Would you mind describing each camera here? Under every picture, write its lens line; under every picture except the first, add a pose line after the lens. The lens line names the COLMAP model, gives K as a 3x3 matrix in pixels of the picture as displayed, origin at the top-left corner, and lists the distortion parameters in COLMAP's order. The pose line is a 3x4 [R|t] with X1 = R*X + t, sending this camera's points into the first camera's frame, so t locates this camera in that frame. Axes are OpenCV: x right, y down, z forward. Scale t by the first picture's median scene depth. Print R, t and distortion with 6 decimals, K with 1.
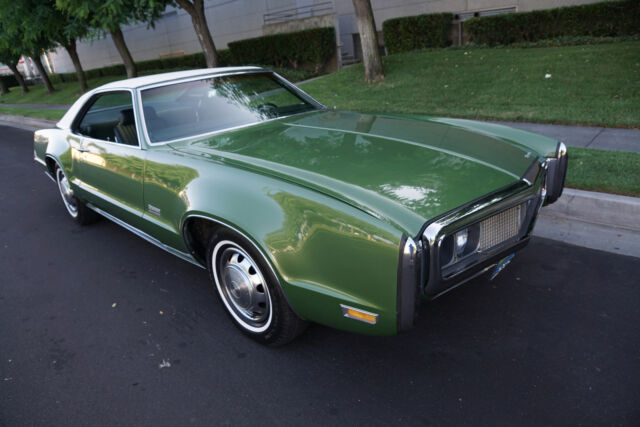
lens RADIAL K [[429.3, 0, 318.0], [0, 429.3, 218.4], [0, 0, 1]] dist [-0.140685, 0.093362]
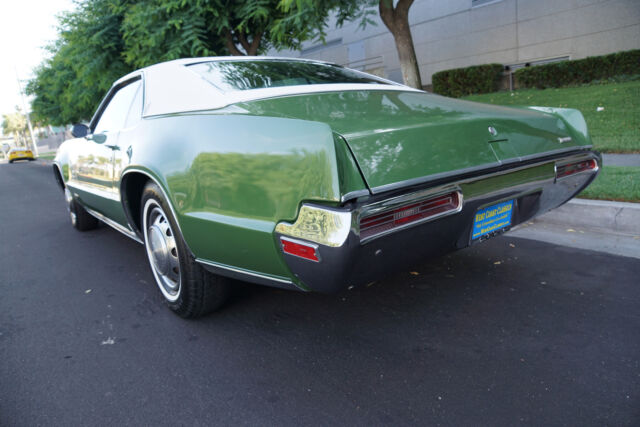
lens RADIAL K [[430.0, 0, 318.4], [0, 430.0, 220.1], [0, 0, 1]] dist [-0.137422, 0.090411]
pose [[0.991395, 0.034400, -0.126303, 0.034238], [-0.051616, 0.989408, -0.135676, 0.037961], [0.120298, 0.141028, 0.982670, 0.031119]]
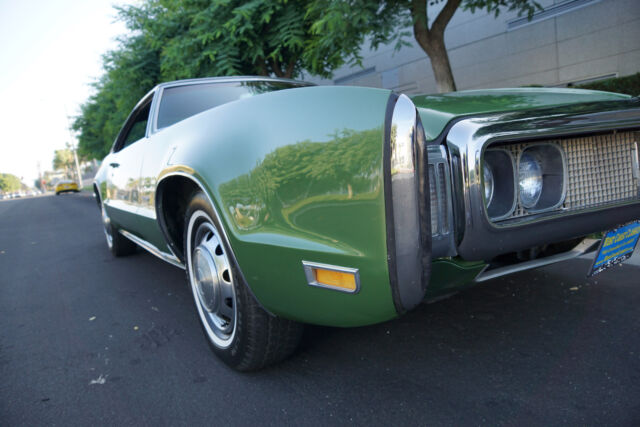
lens RADIAL K [[430.0, 0, 318.4], [0, 430.0, 220.1], [0, 0, 1]] dist [-0.137422, 0.090411]
pose [[0.978006, 0.019251, -0.207689, 0.028770], [-0.062130, 0.977419, -0.201972, 0.039376], [0.199111, 0.210433, 0.957117, 0.066549]]
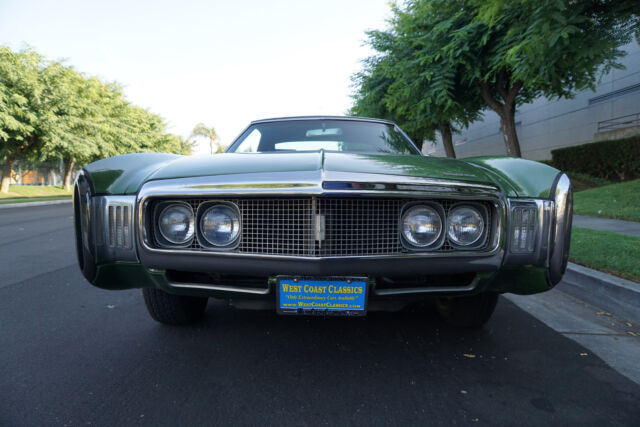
lens RADIAL K [[430.0, 0, 318.4], [0, 430.0, 220.1], [0, 0, 1]] dist [-0.137422, 0.090411]
pose [[0.695877, 0.145714, -0.703223, 0.175247], [-0.316430, 0.941237, -0.118092, 0.011950], [0.644692, 0.304698, 0.701093, 0.089930]]
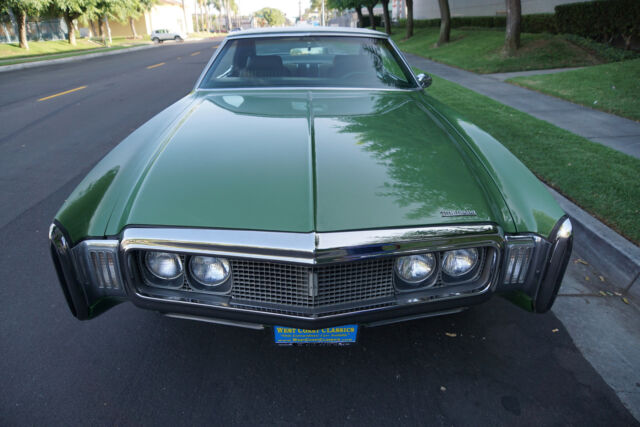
lens RADIAL K [[430.0, 0, 318.4], [0, 430.0, 220.1], [0, 0, 1]] dist [-0.137422, 0.090411]
pose [[0.722817, 0.359527, -0.590149, 0.154348], [-0.301982, 0.932480, 0.198211, -0.043646], [0.621564, 0.034944, 0.782584, 0.083134]]
